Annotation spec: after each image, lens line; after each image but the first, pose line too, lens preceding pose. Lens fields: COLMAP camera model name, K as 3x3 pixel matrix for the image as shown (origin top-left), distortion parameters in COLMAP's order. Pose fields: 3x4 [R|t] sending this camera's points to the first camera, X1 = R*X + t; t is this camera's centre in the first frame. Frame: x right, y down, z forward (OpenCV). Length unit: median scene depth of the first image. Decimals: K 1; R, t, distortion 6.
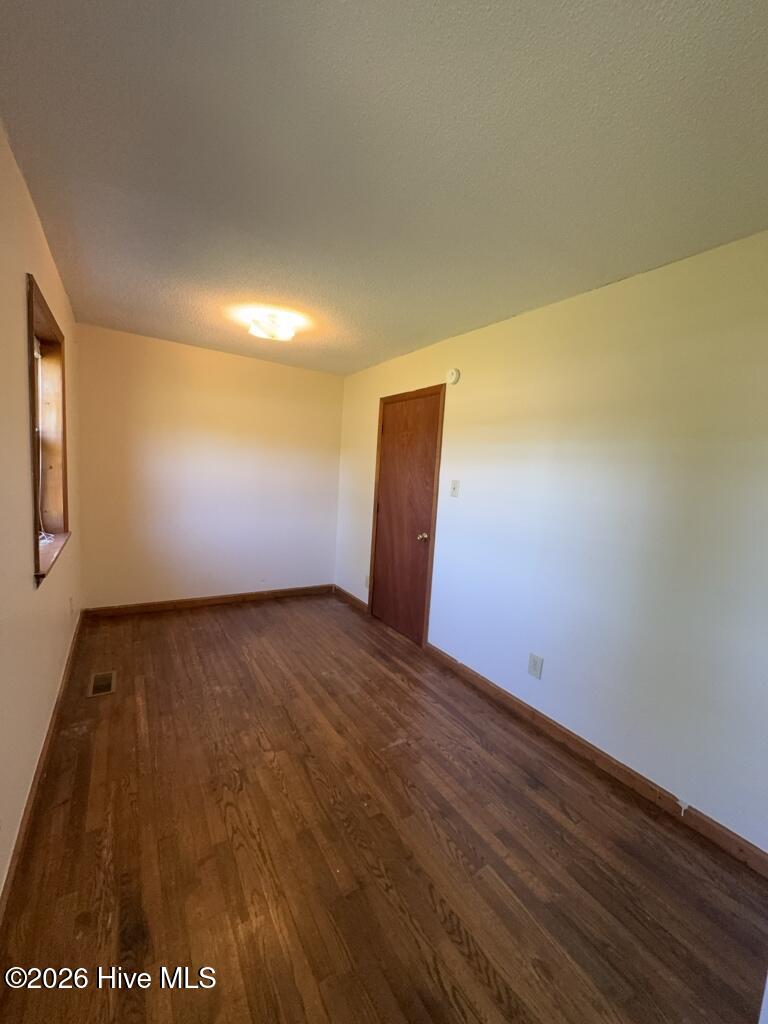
lens RADIAL K [[411.2, 0, 384.0], [0, 411.2, 512.0], [0, 0, 1]] dist [0.000116, 0.000325]
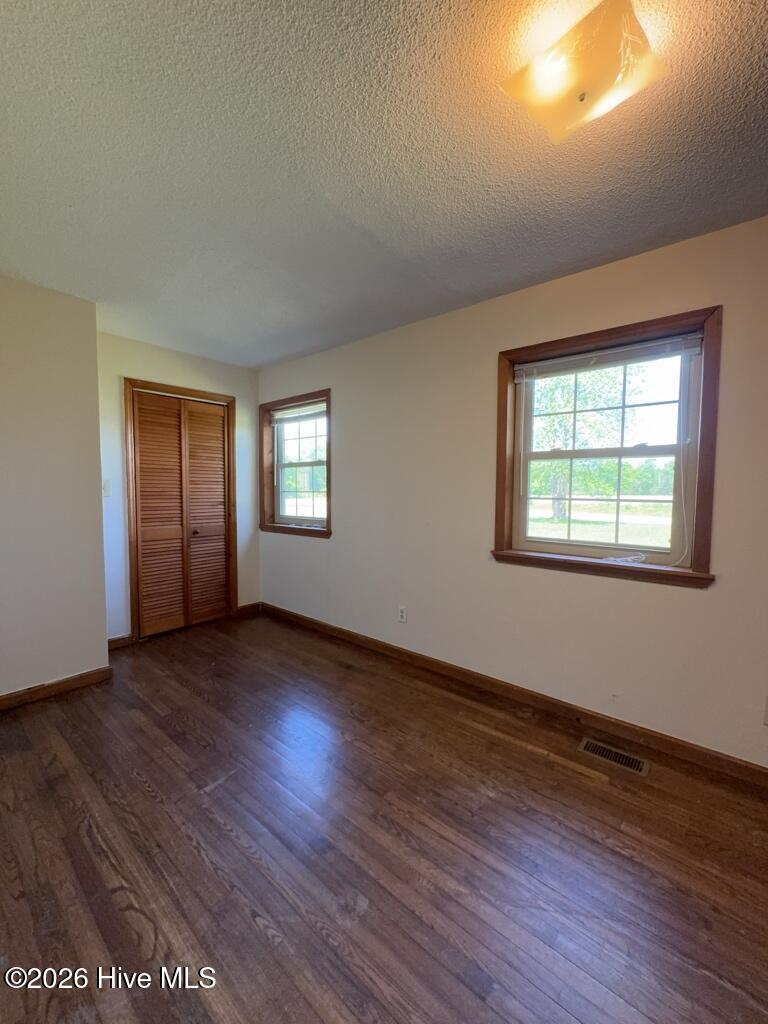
lens RADIAL K [[411.2, 0, 384.0], [0, 411.2, 512.0], [0, 0, 1]] dist [0.000116, 0.000325]
pose [[-0.949929, -0.053303, -0.307886, -0.009123], [-0.102243, 0.984124, 0.145073, -0.115991], [0.295265, 0.169288, -0.940298, 1.681752]]
